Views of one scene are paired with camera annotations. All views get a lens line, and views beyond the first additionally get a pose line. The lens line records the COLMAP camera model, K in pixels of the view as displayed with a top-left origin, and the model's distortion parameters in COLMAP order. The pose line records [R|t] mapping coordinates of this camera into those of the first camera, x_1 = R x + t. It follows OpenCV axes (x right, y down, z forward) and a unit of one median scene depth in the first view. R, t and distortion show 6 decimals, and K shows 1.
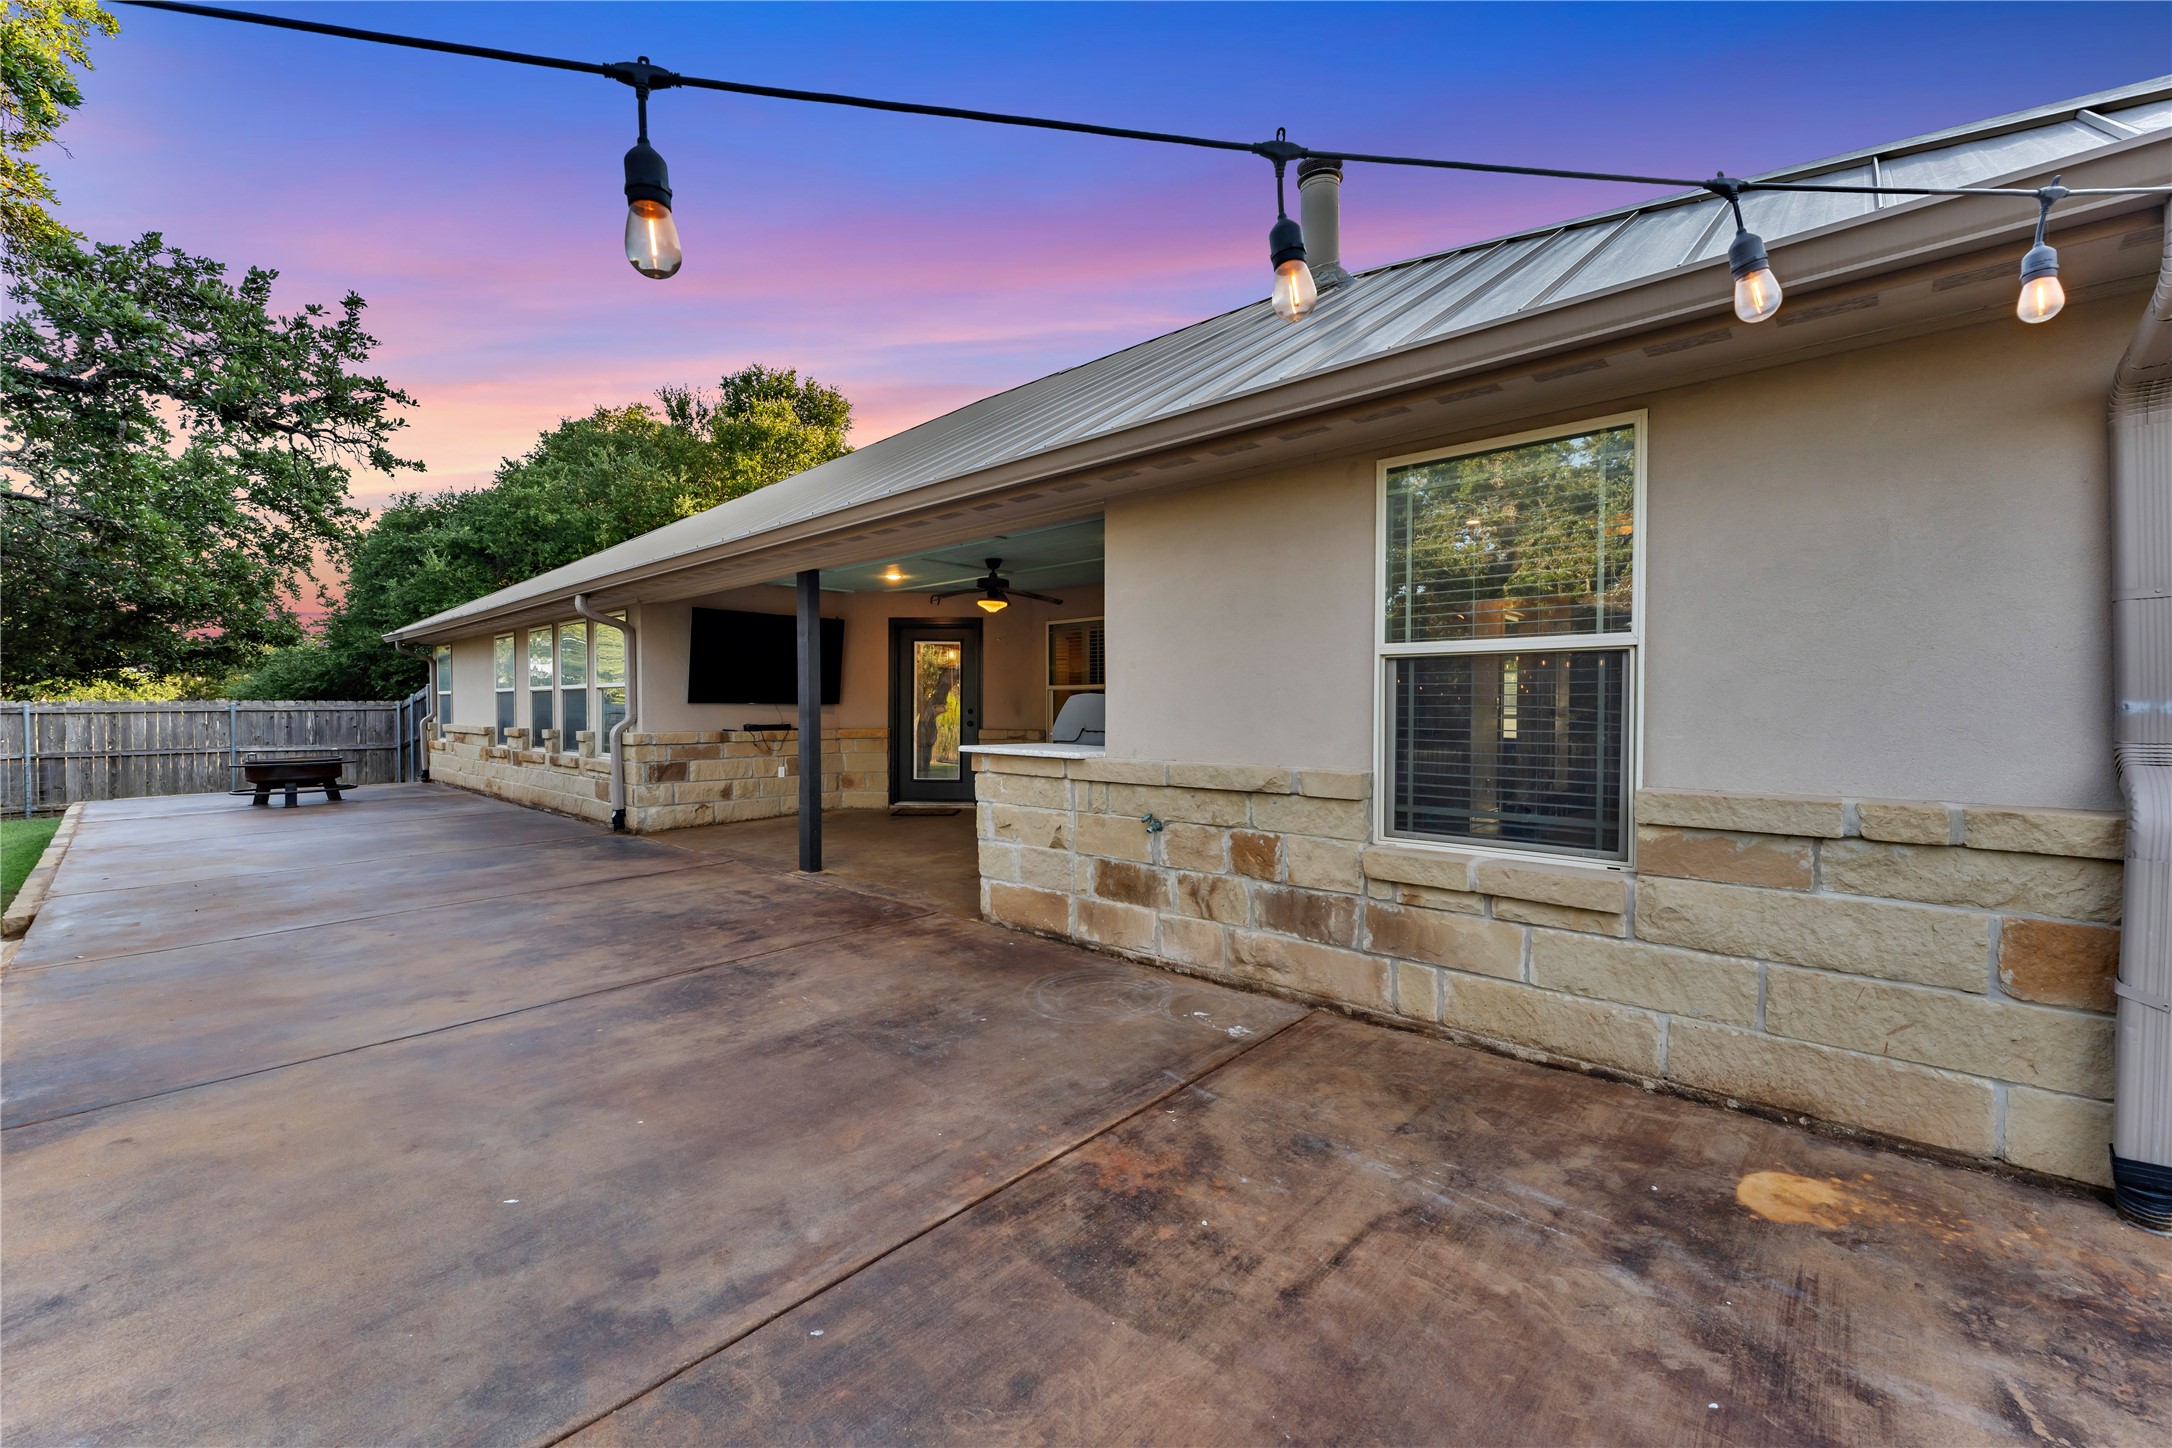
lens RADIAL K [[879.2, 0, 1088.7], [0, 879.2, 720.5], [0, 0, 1]] dist [-0.003210, -0.000453]
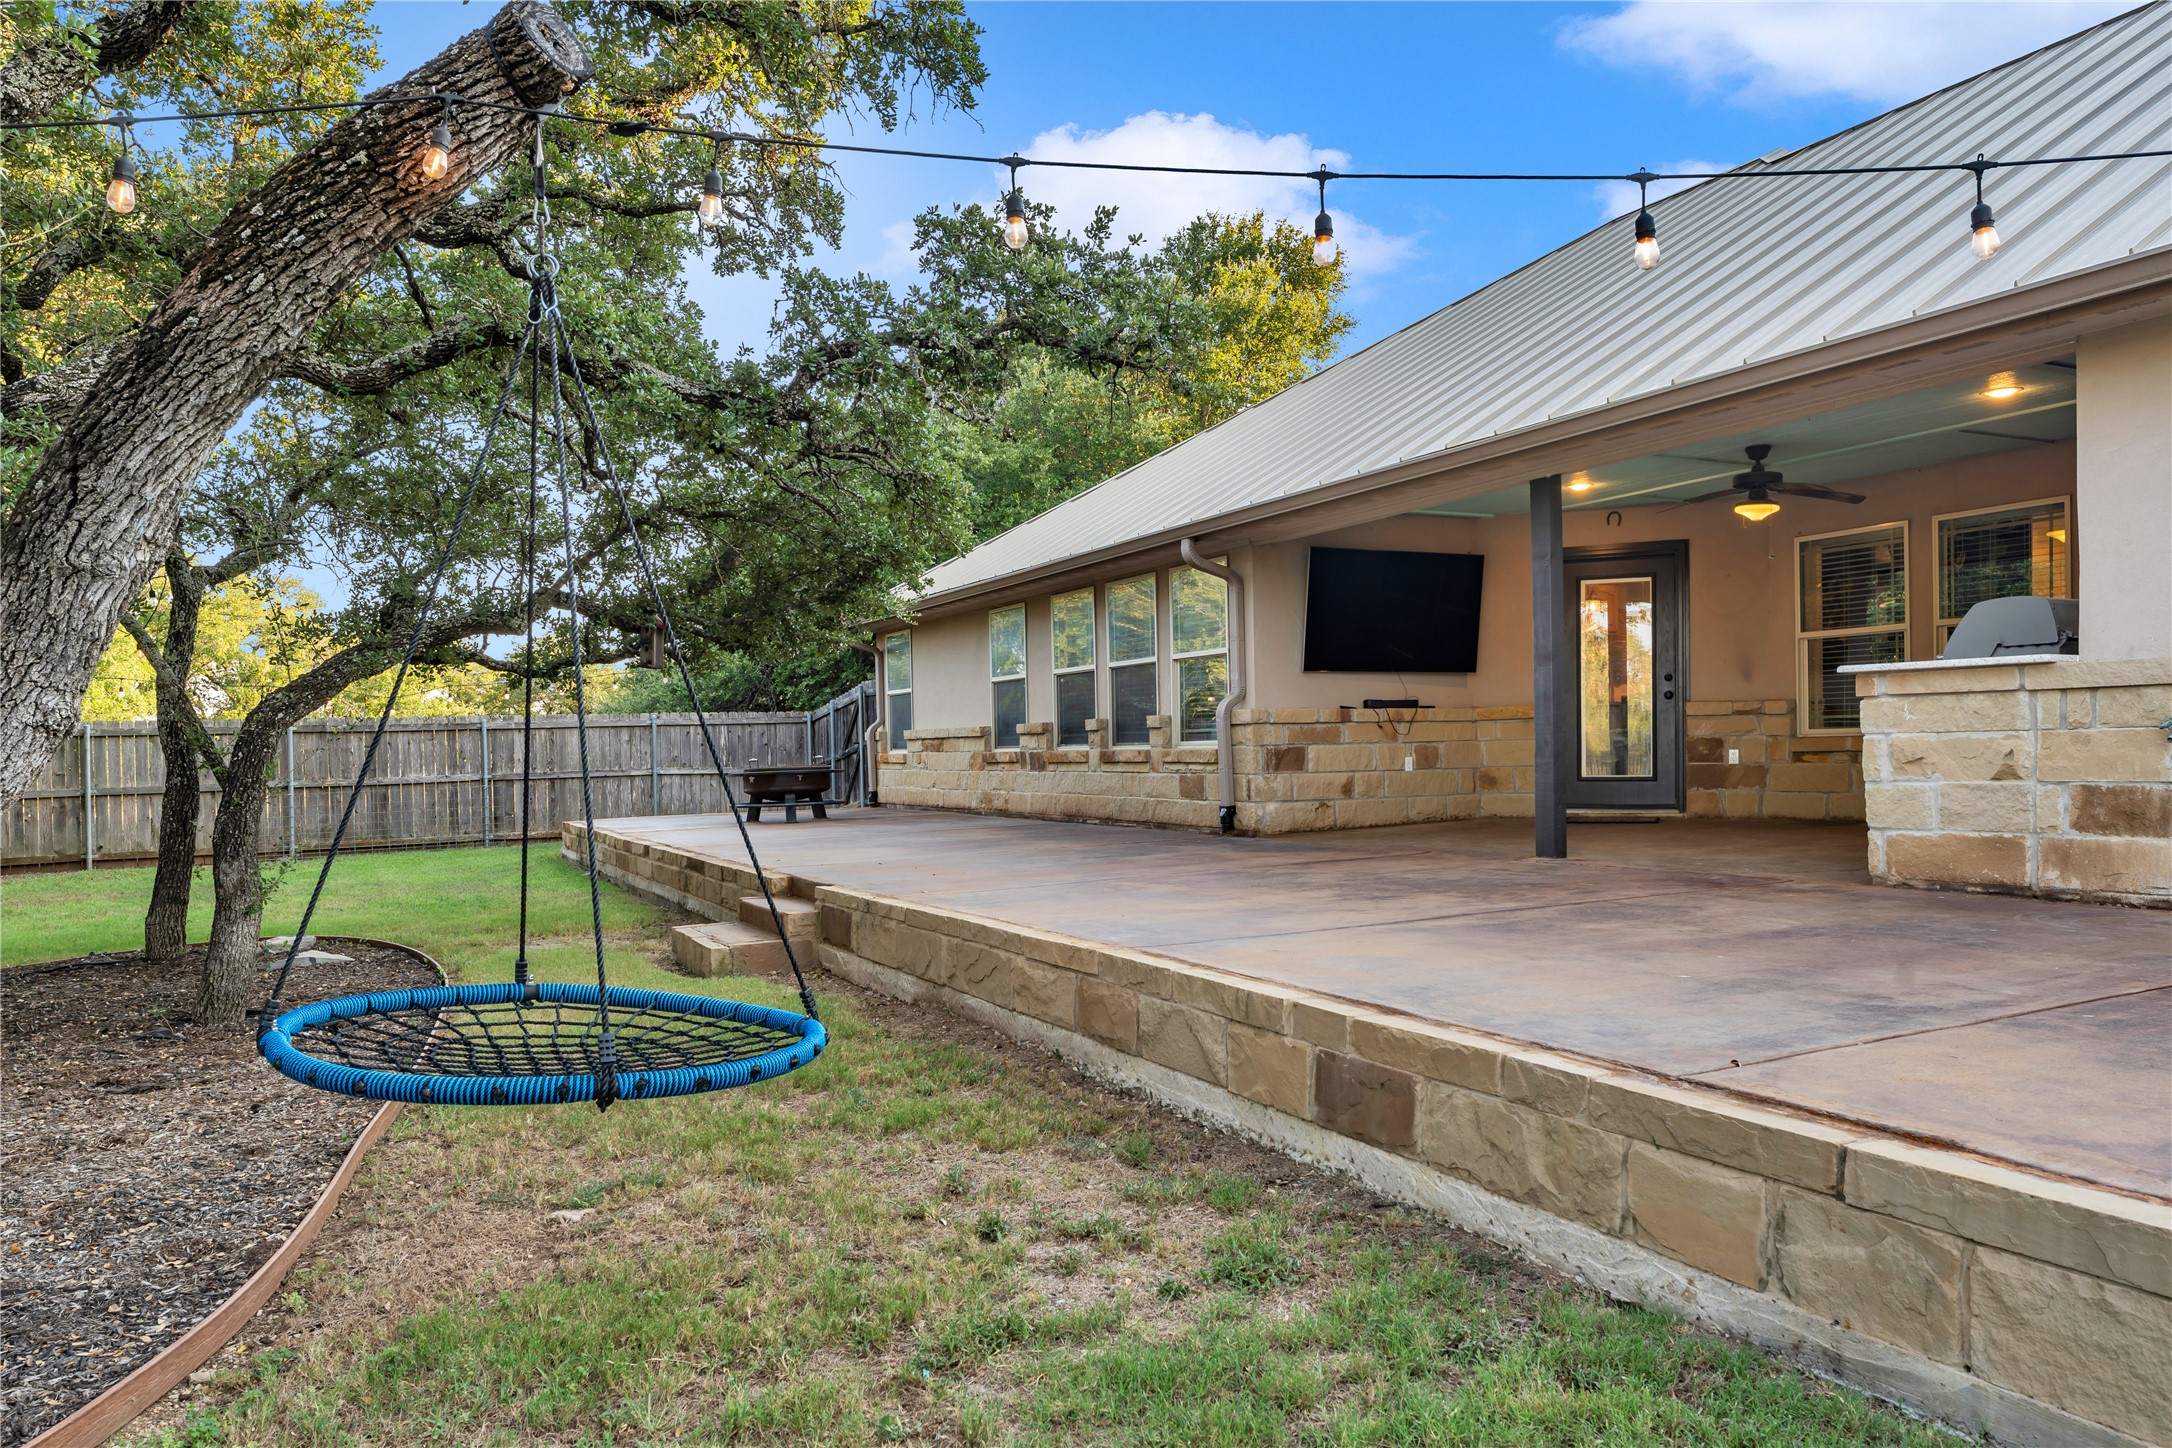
lens RADIAL K [[1475.1, 0, 1081.5], [0, 1475.1, 770.4], [0, 0, 1]] dist [-0.000770, -0.000313]
pose [[0.932668, -0.013003, -0.360502, -0.173044], [0.014943, 0.999885, 0.002595, 0.062040], [0.360426, -0.007808, 0.932755, -0.288184]]
